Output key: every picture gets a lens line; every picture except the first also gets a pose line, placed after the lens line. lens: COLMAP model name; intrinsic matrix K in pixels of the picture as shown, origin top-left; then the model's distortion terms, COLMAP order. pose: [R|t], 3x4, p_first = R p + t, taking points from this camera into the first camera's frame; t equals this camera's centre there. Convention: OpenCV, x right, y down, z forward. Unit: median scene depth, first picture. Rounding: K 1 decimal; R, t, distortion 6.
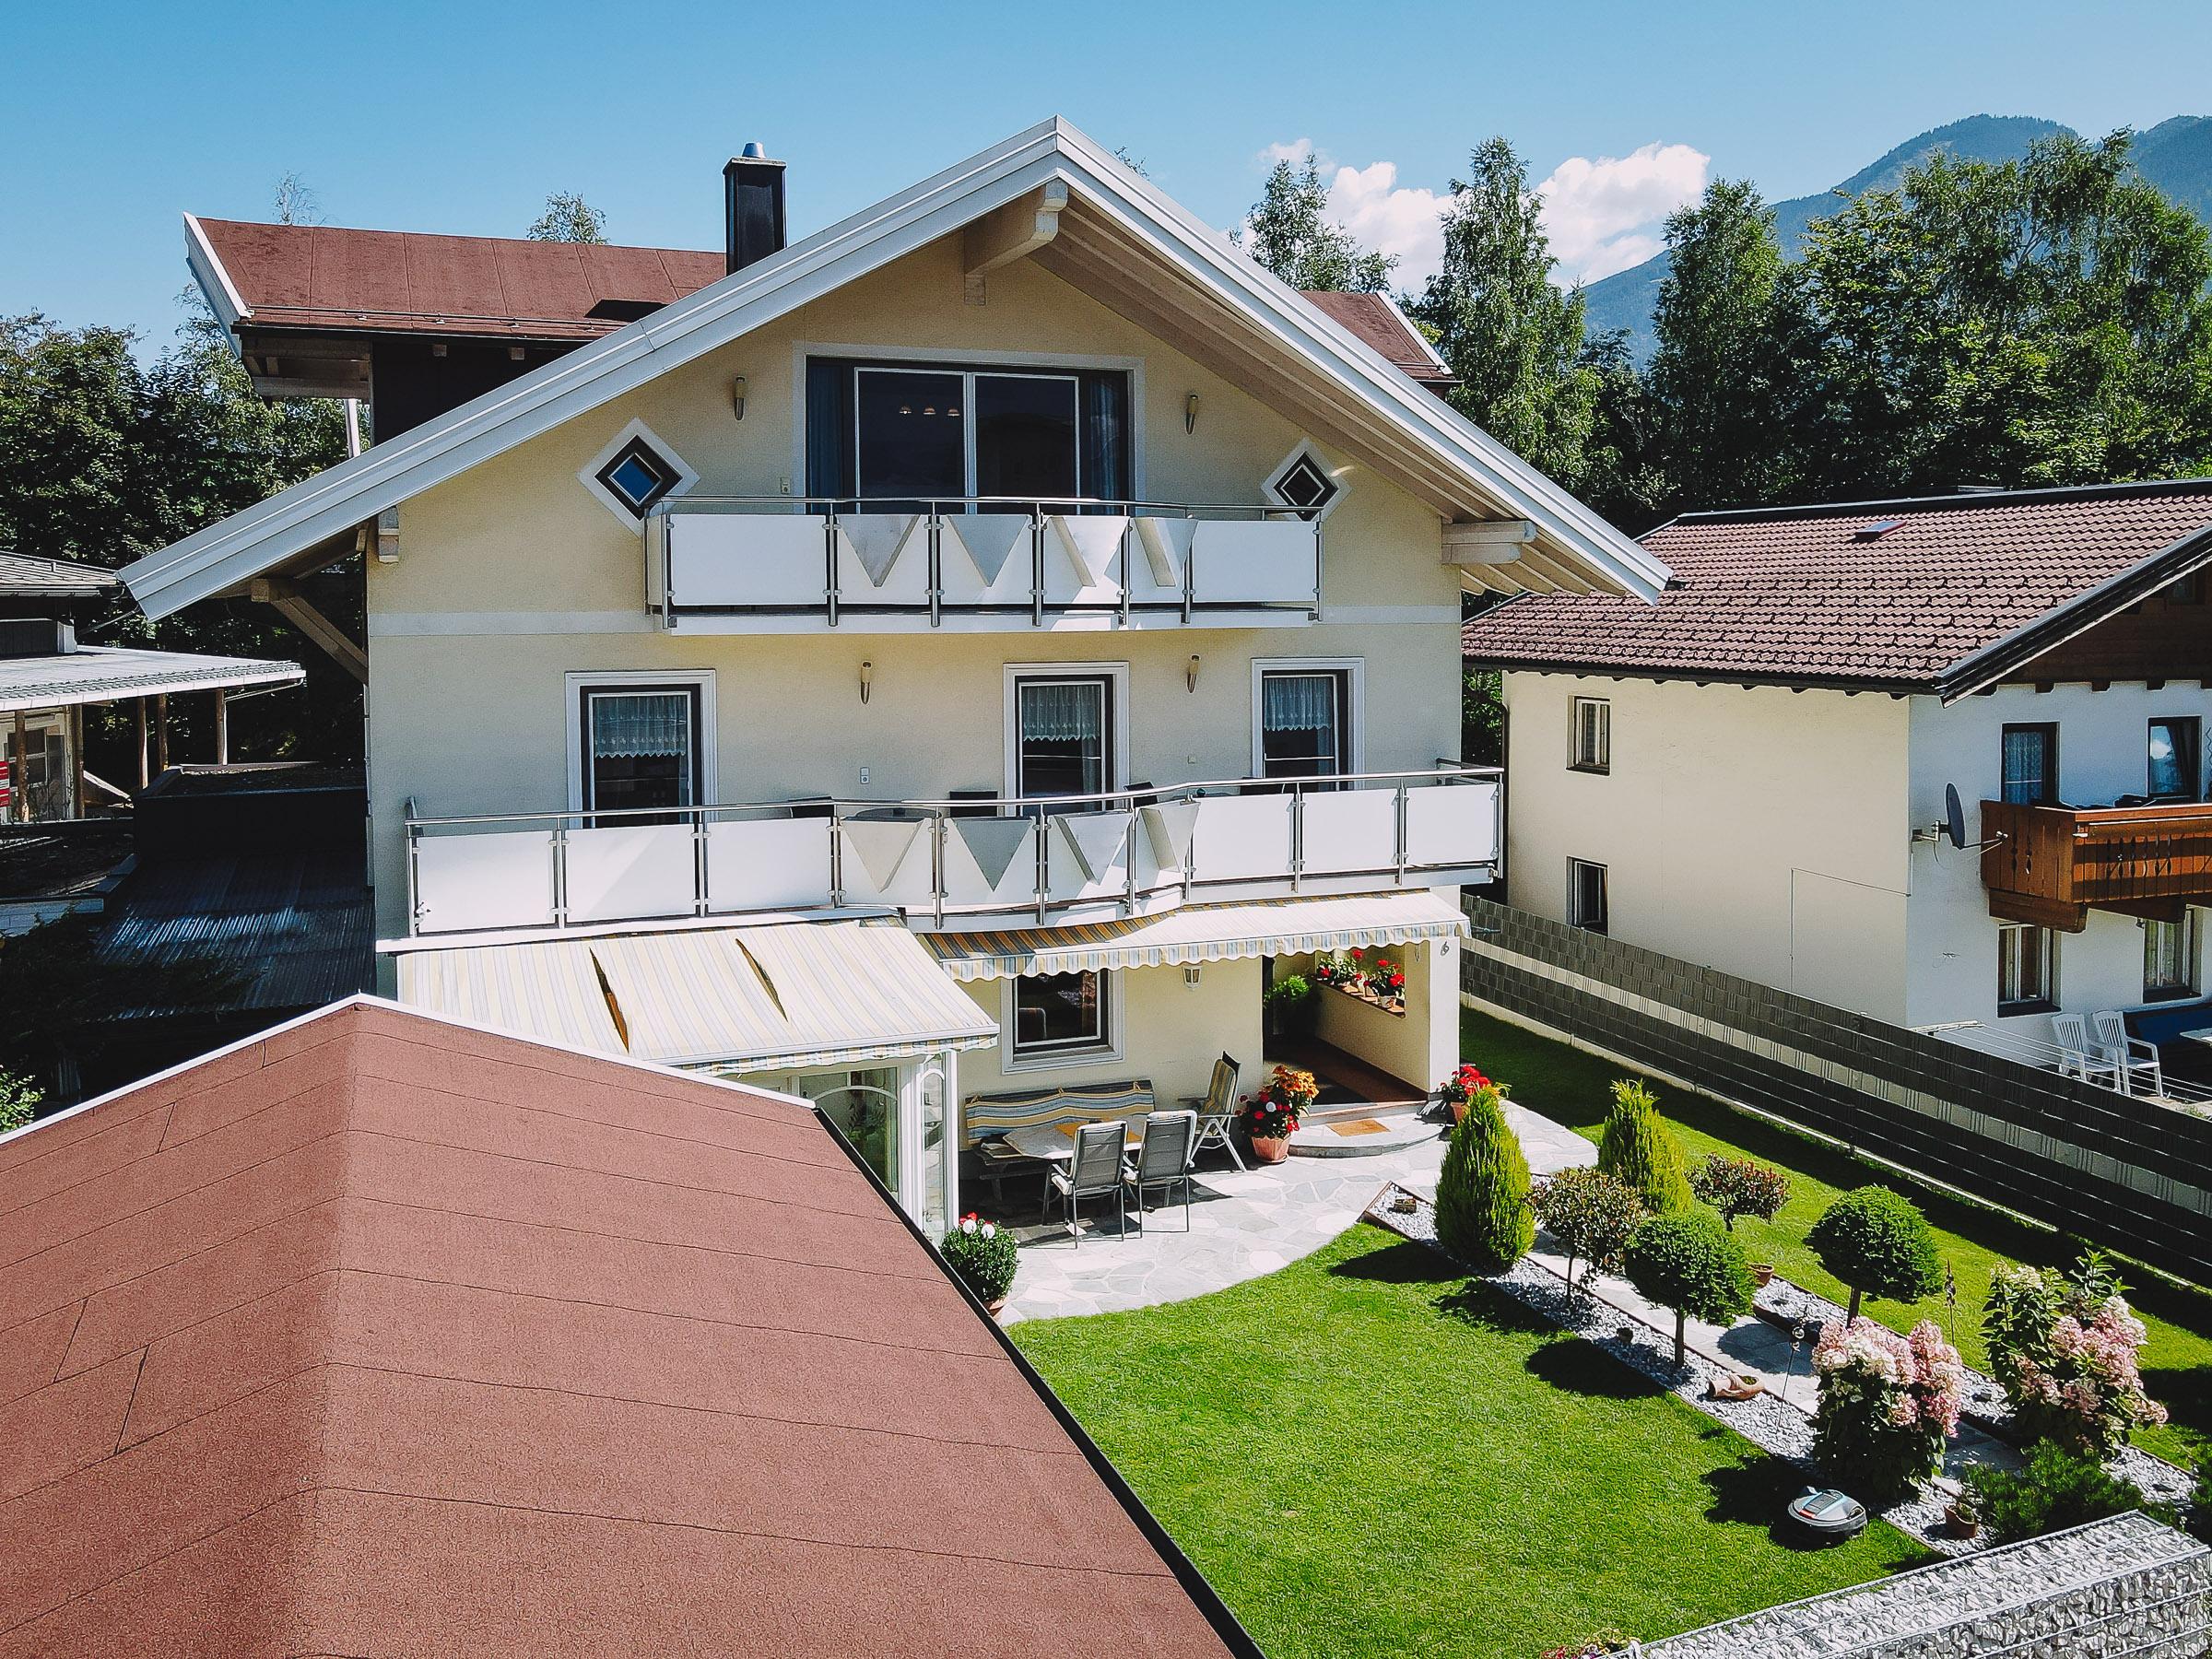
lens RADIAL K [[1844.1, 0, 1067.7], [0, 1844.1, 666.3], [0, 0, 1]] dist [0.016513, 0.004913]
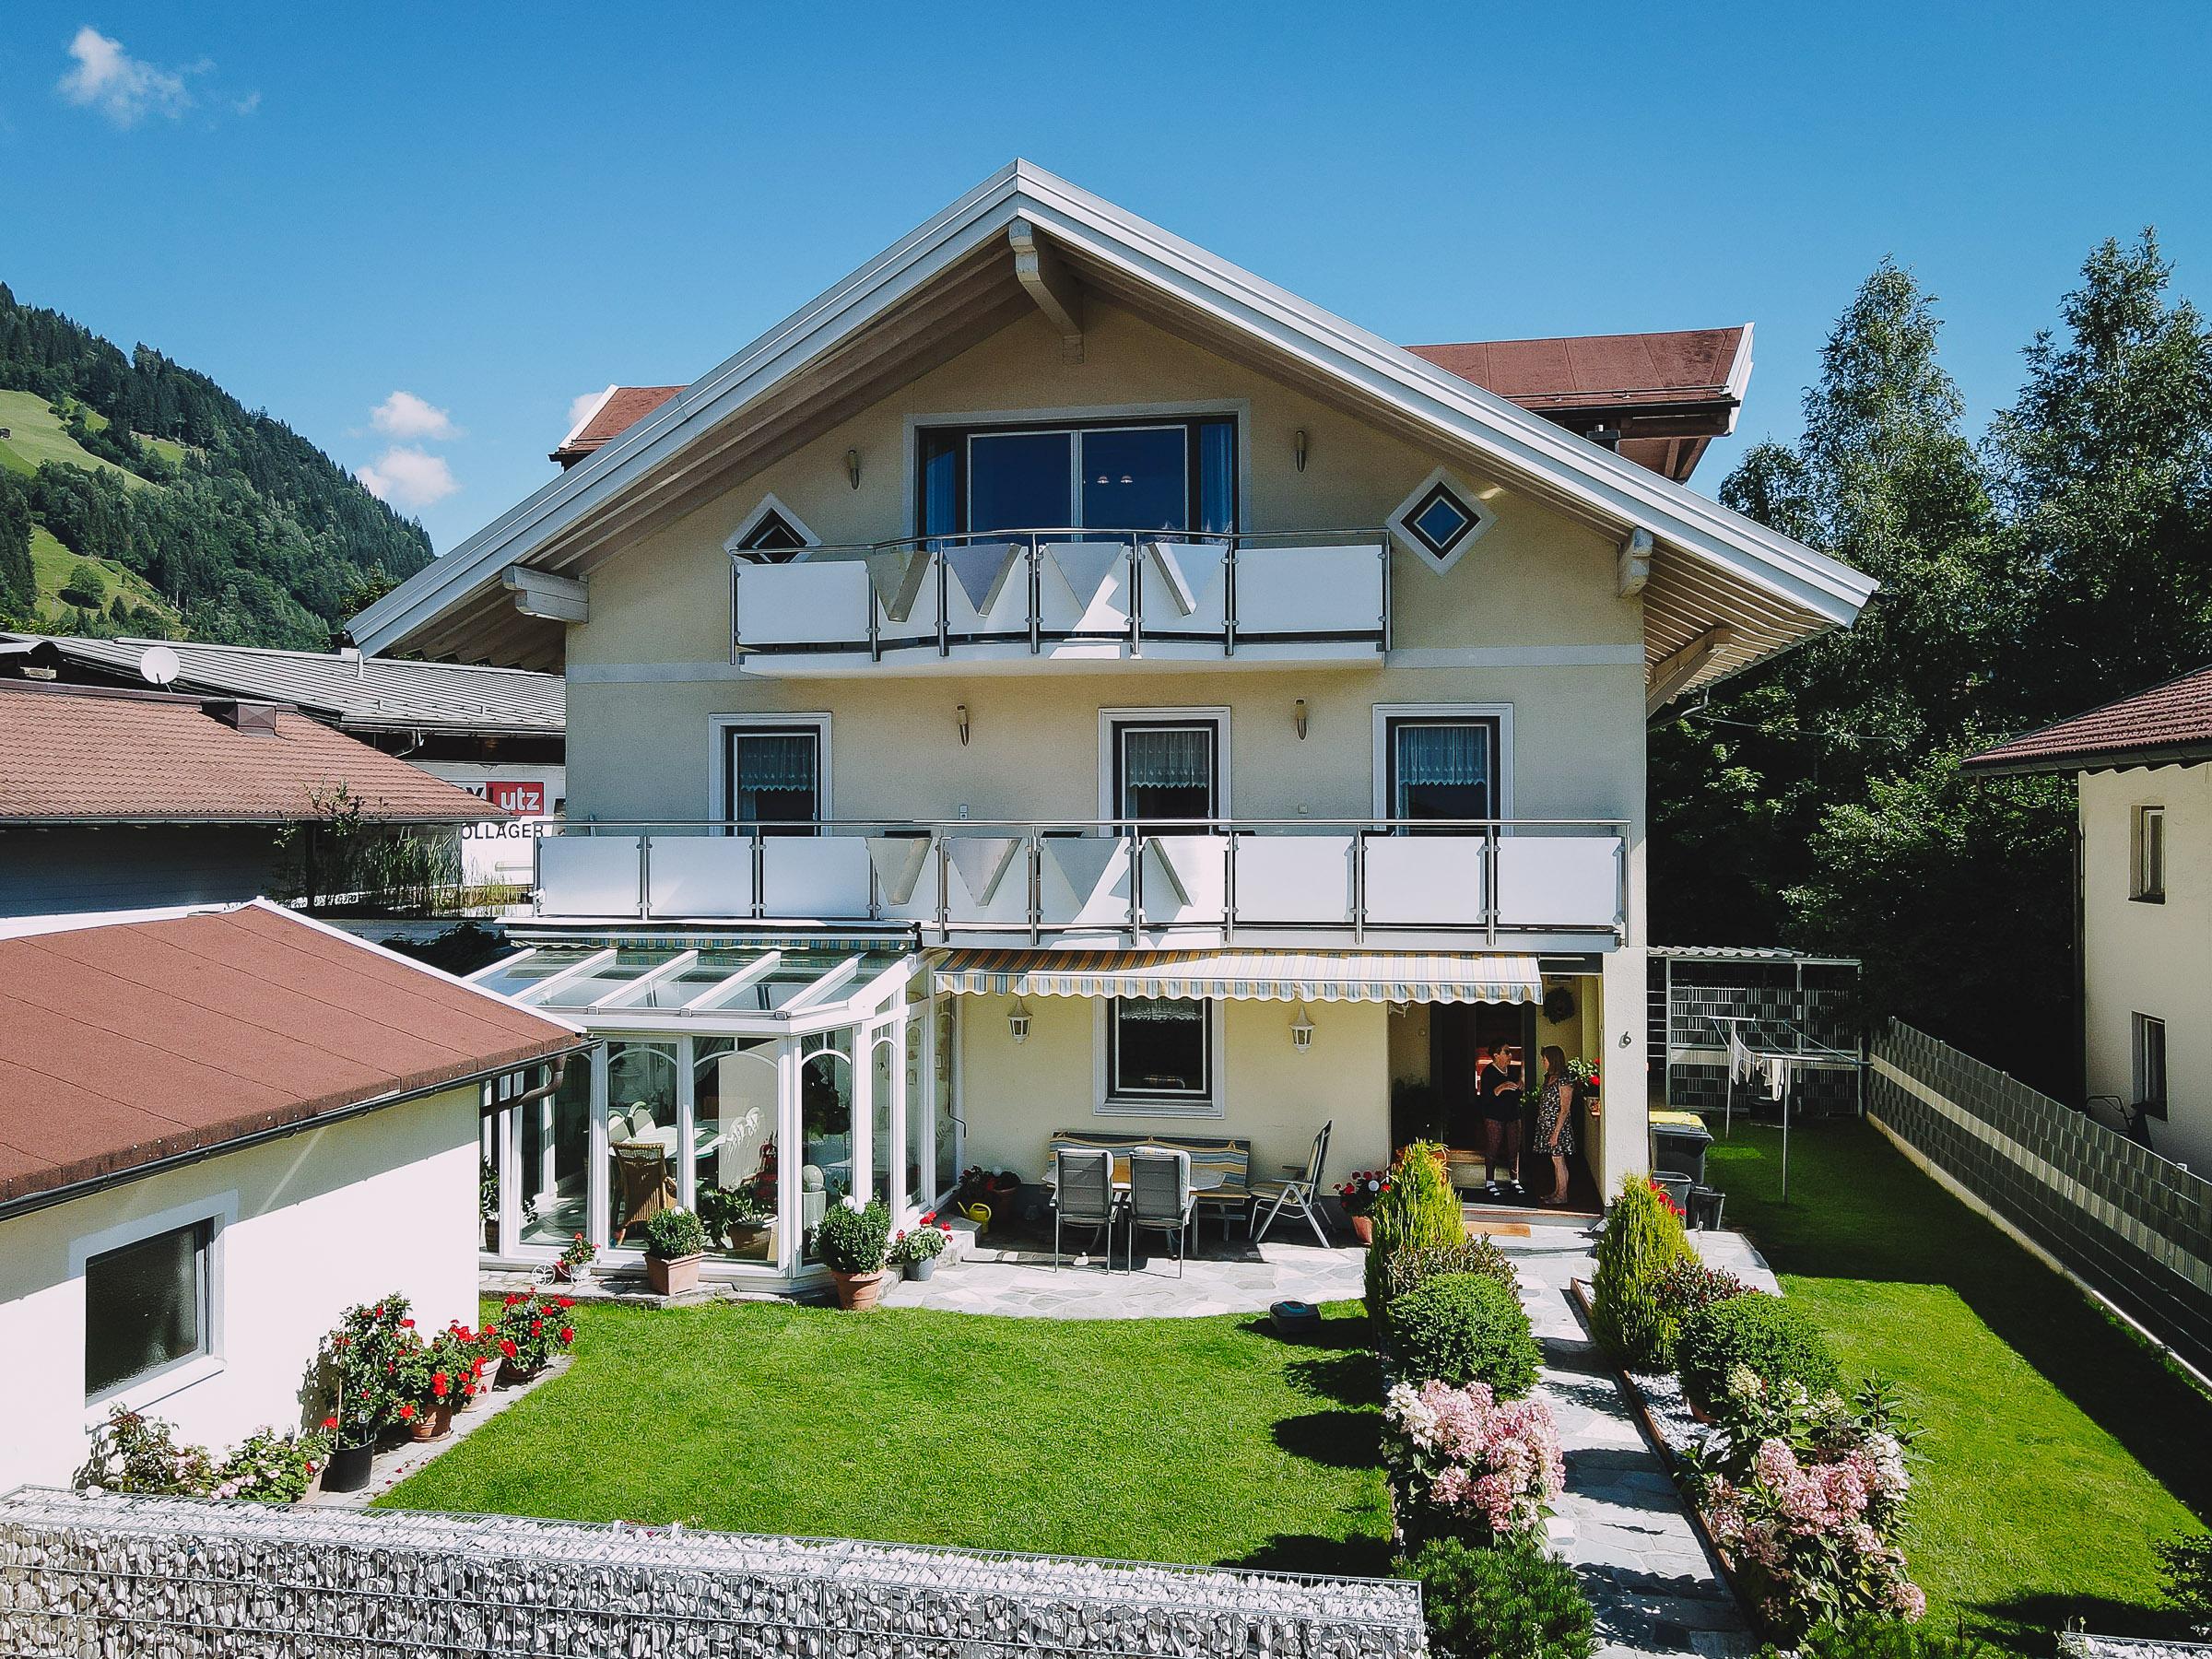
lens RADIAL K [[1819.7, 0, 1060.6], [0, 1819.7, 784.8], [0, 0, 1]] dist [0.004049, 0.013967]
pose [[0.834980, -0.006828, -0.550238, 0.525546], [-0.026541, 0.998260, -0.052664, 0.099167], [0.549640, 0.058577, 0.833345, 0.158671]]
